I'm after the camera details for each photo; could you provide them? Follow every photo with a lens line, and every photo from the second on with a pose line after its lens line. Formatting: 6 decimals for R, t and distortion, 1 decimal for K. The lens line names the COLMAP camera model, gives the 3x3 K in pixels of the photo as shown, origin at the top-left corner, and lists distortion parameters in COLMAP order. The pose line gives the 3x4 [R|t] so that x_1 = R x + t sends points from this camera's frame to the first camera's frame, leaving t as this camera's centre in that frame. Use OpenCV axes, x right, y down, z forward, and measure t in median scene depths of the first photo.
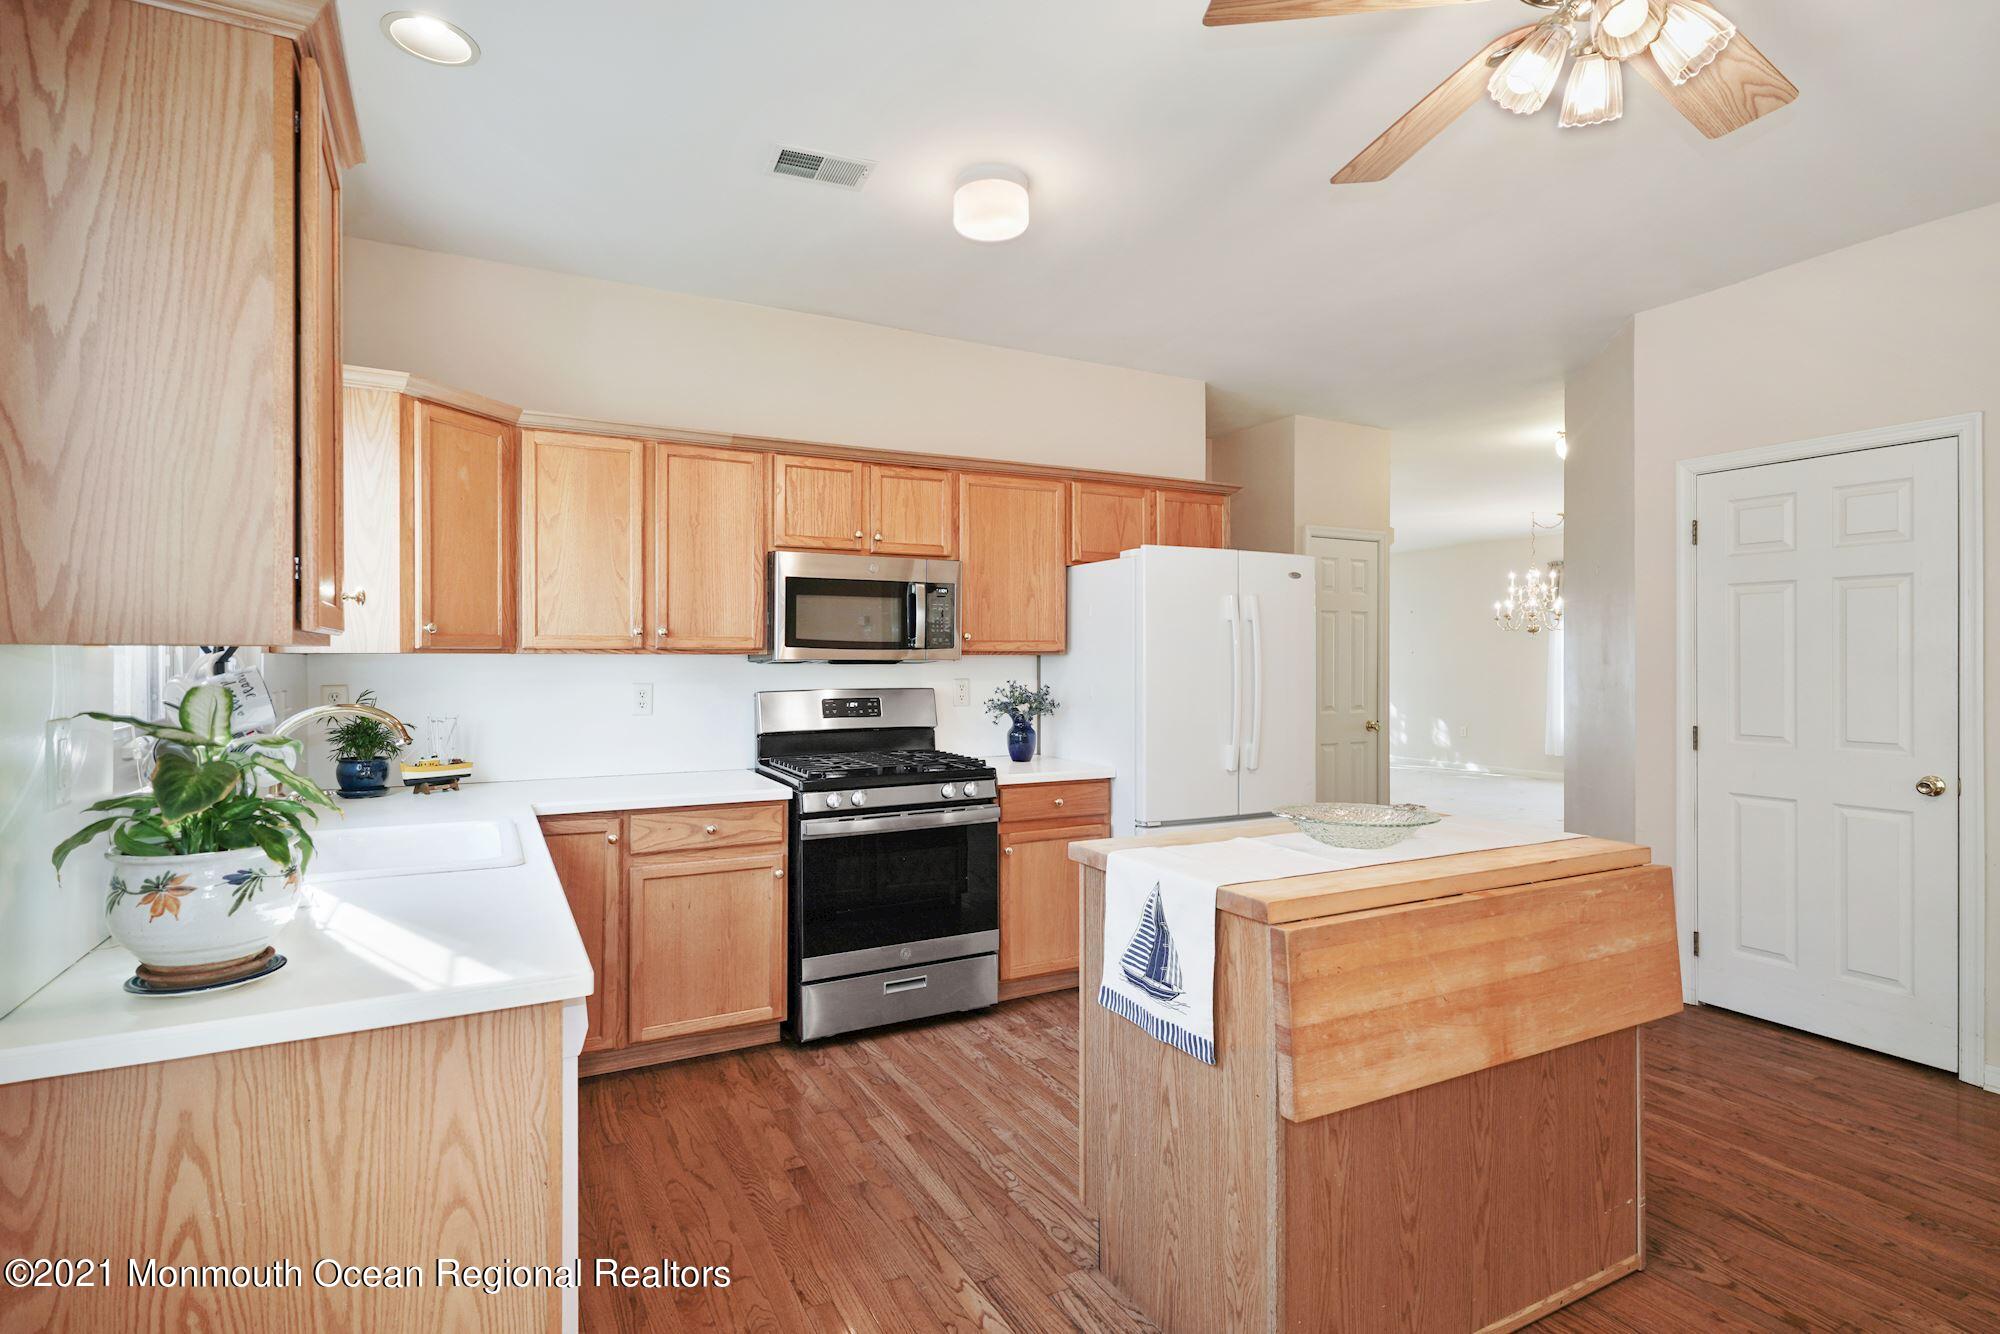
lens RADIAL K [[985.9, 0, 997.1], [0, 985.9, 660.3], [0, 0, 1]] dist [0.005595, 0.000701]
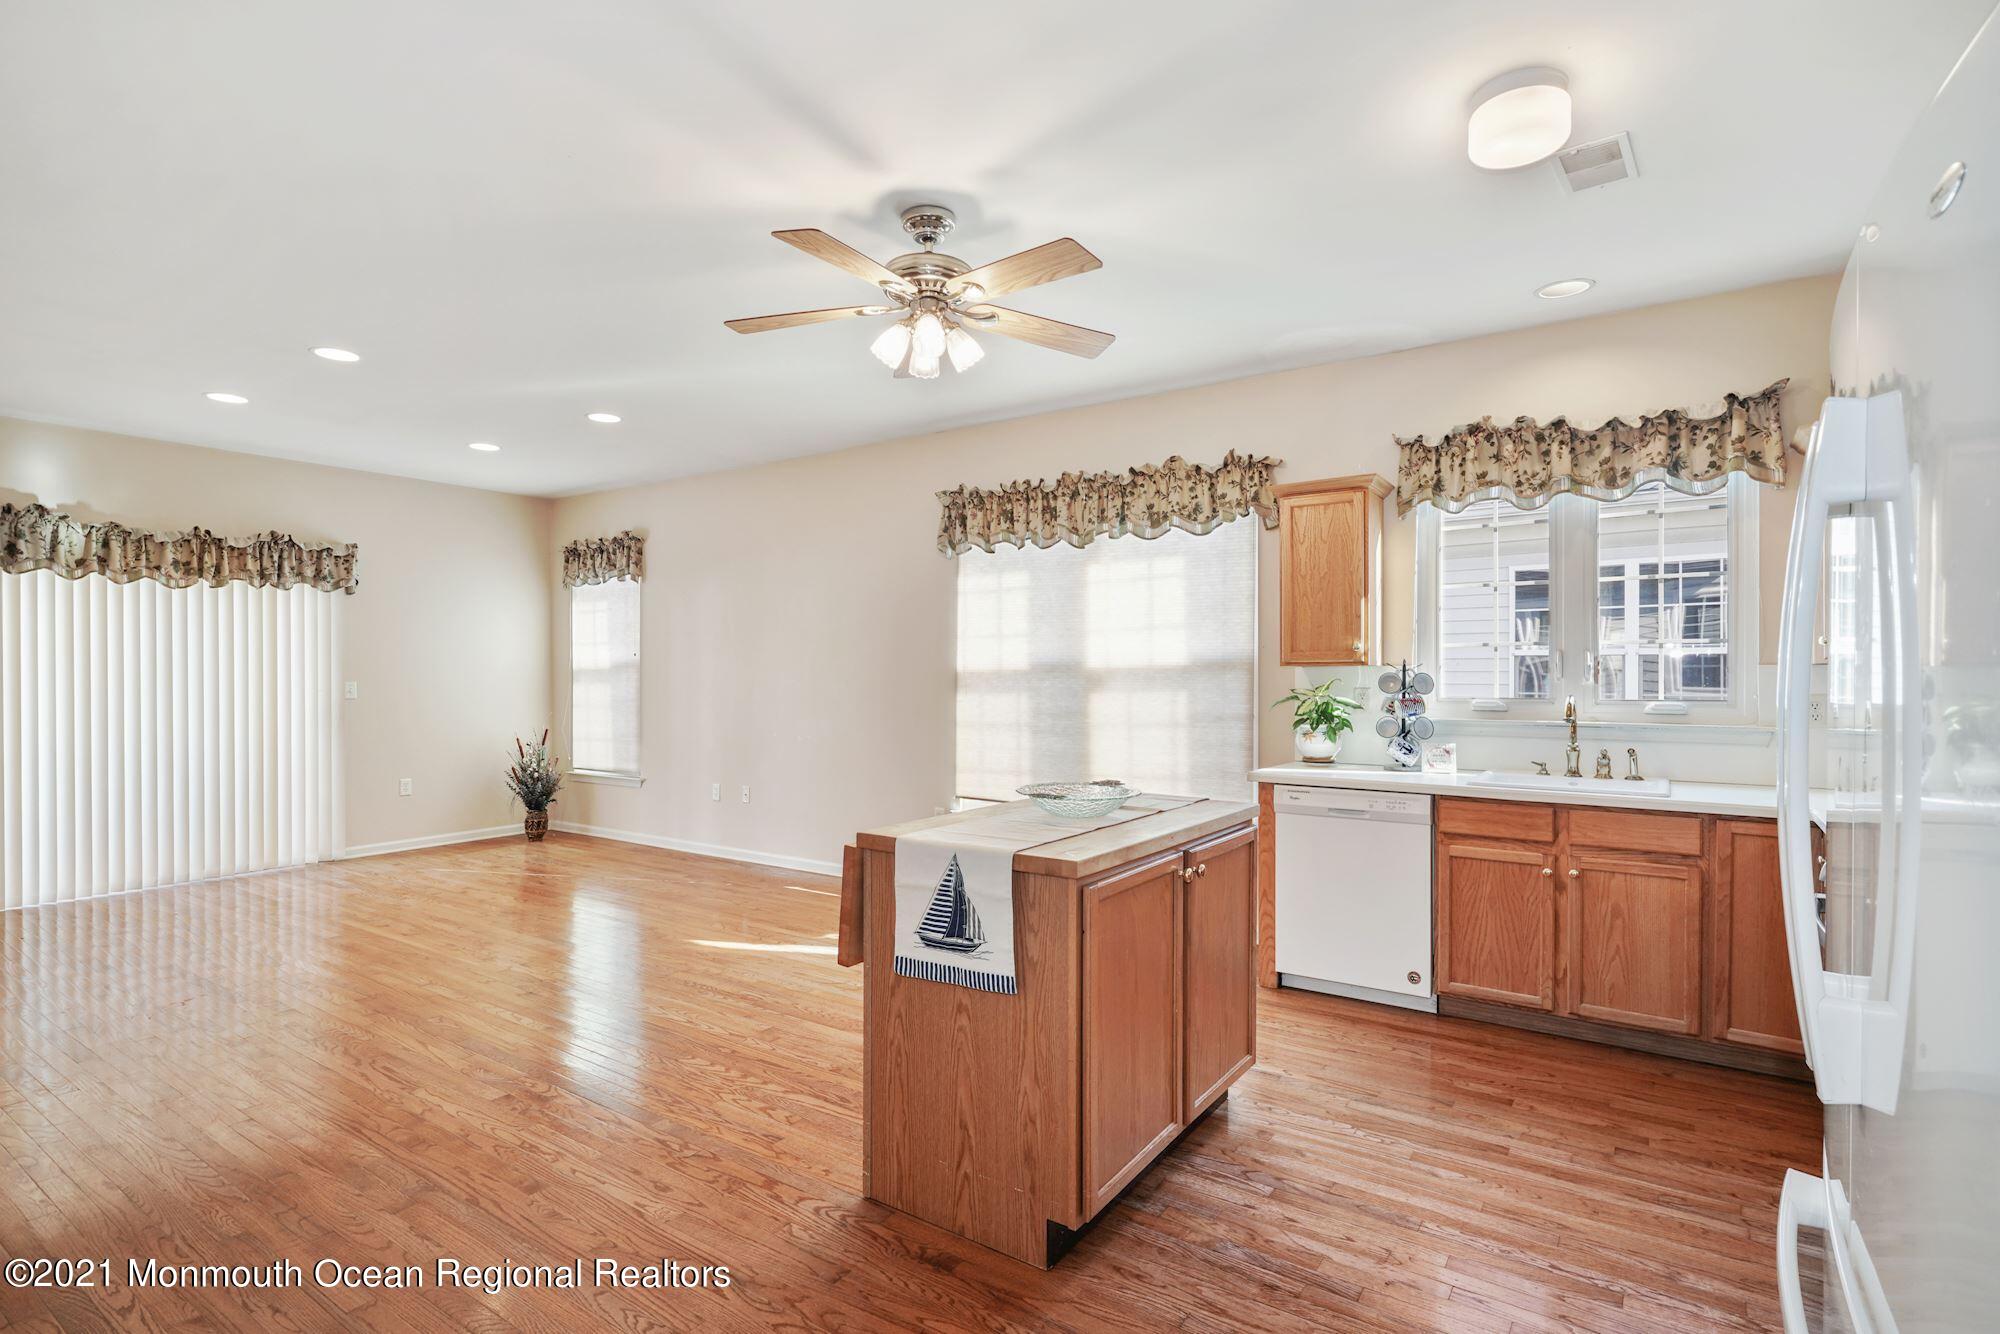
lens RADIAL K [[985.9, 0, 1002.8], [0, 985.9, 673.2], [0, 0, 1]] dist [0.005595, 0.000701]
pose [[-0.883645, 0.000801, -0.468158, 0.677792], [-0.001160, 0.999992, 0.003901, 0.001046], [0.468157, 0.003990, -0.883636, 1.351829]]
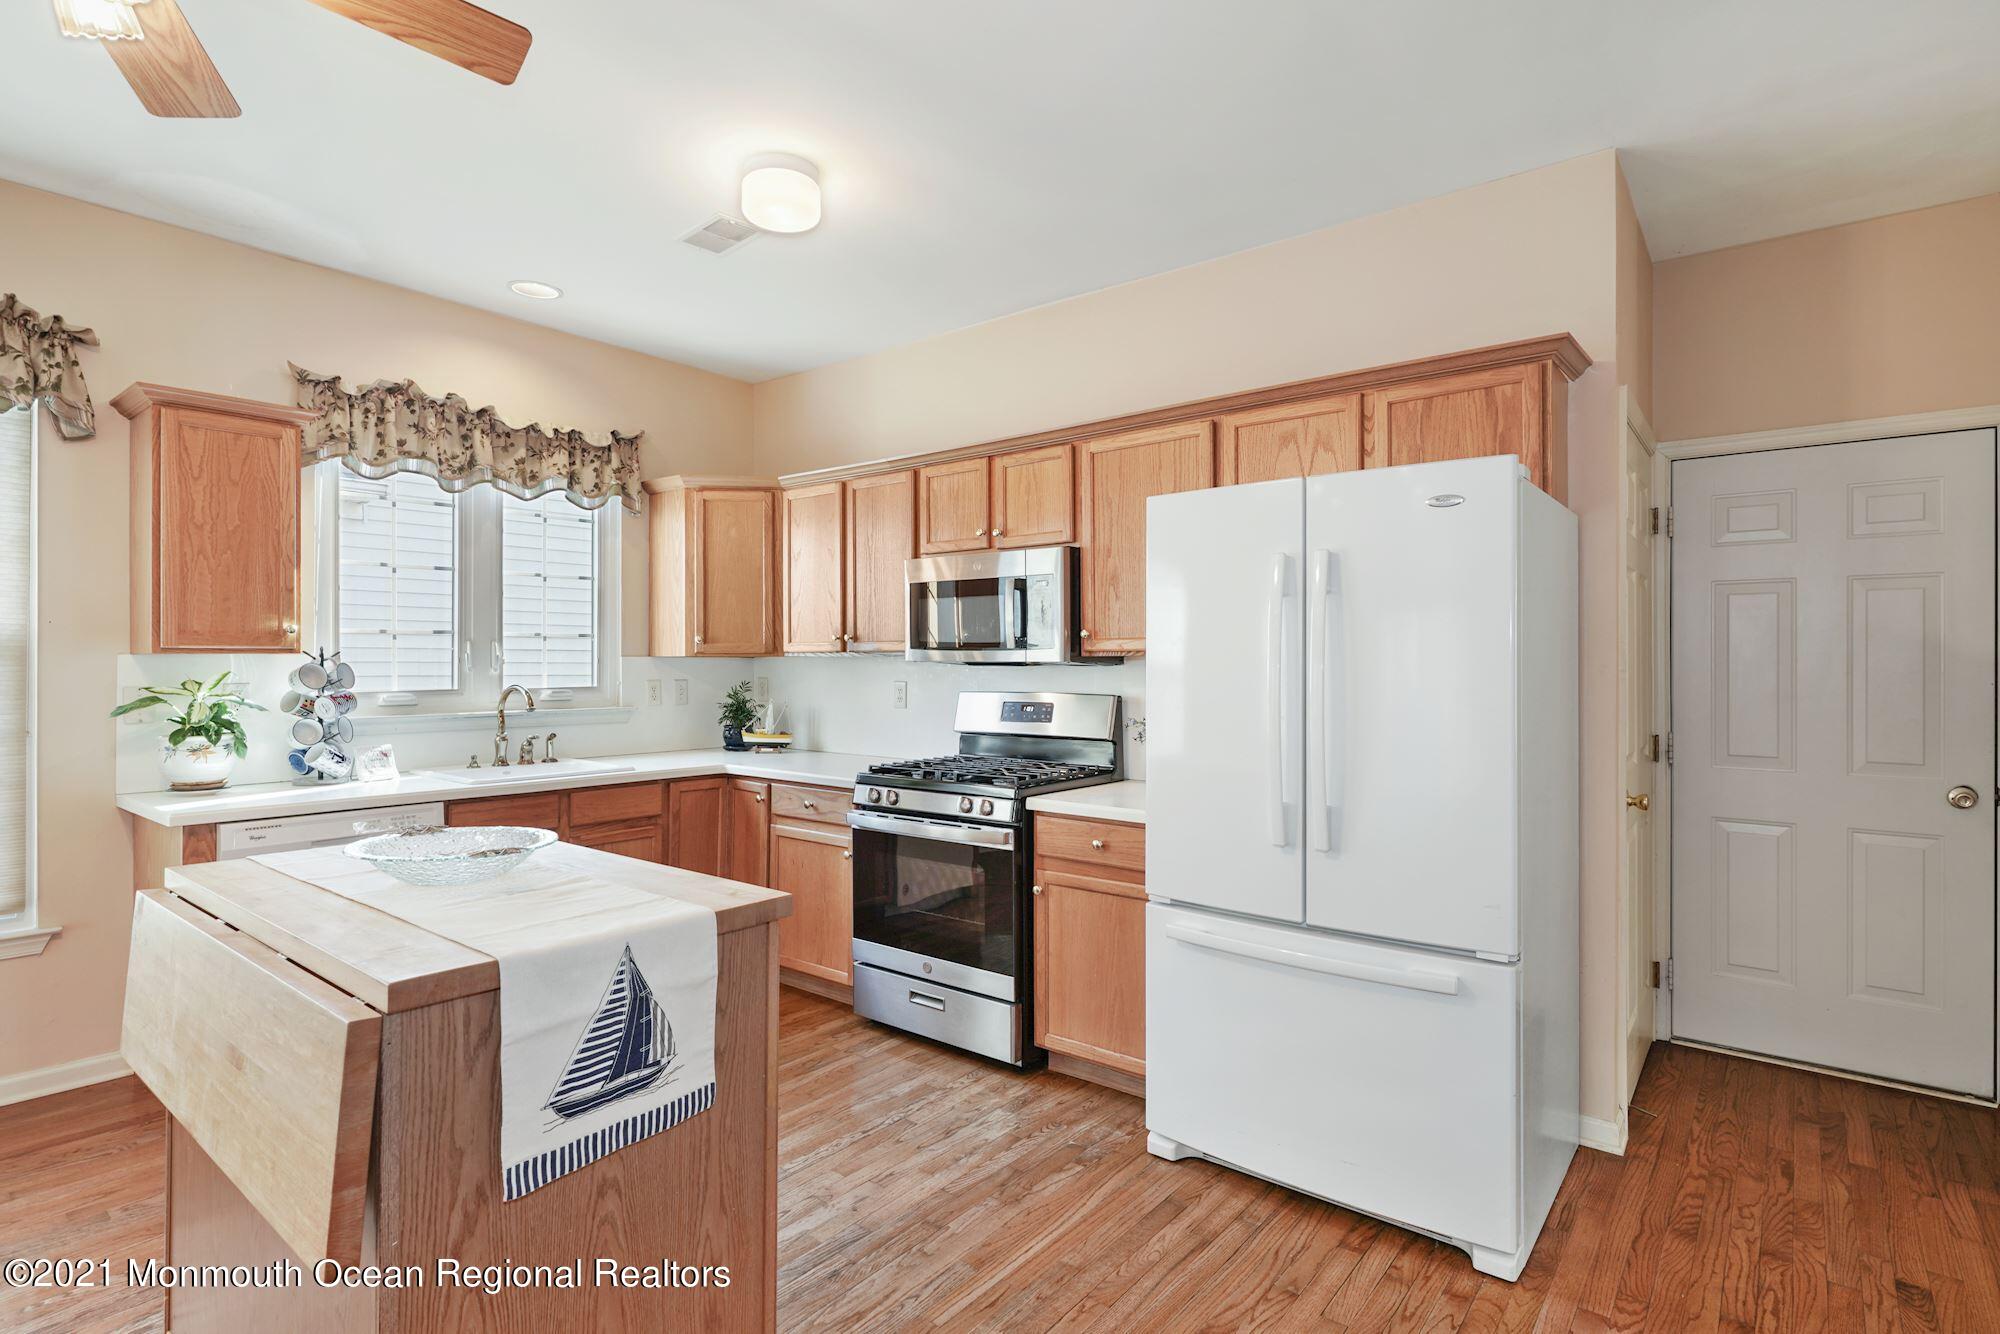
lens RADIAL K [[985.9, 0, 1006.6], [0, 985.9, 658.5], [0, 0, 1]] dist [0.005595, 0.000701]
pose [[0.402263, -0.003334, -0.915518, 0.859002], [-0.004900, 0.999971, -0.005794, 0.002528], [0.915511, 0.006816, 0.402235, 0.714992]]
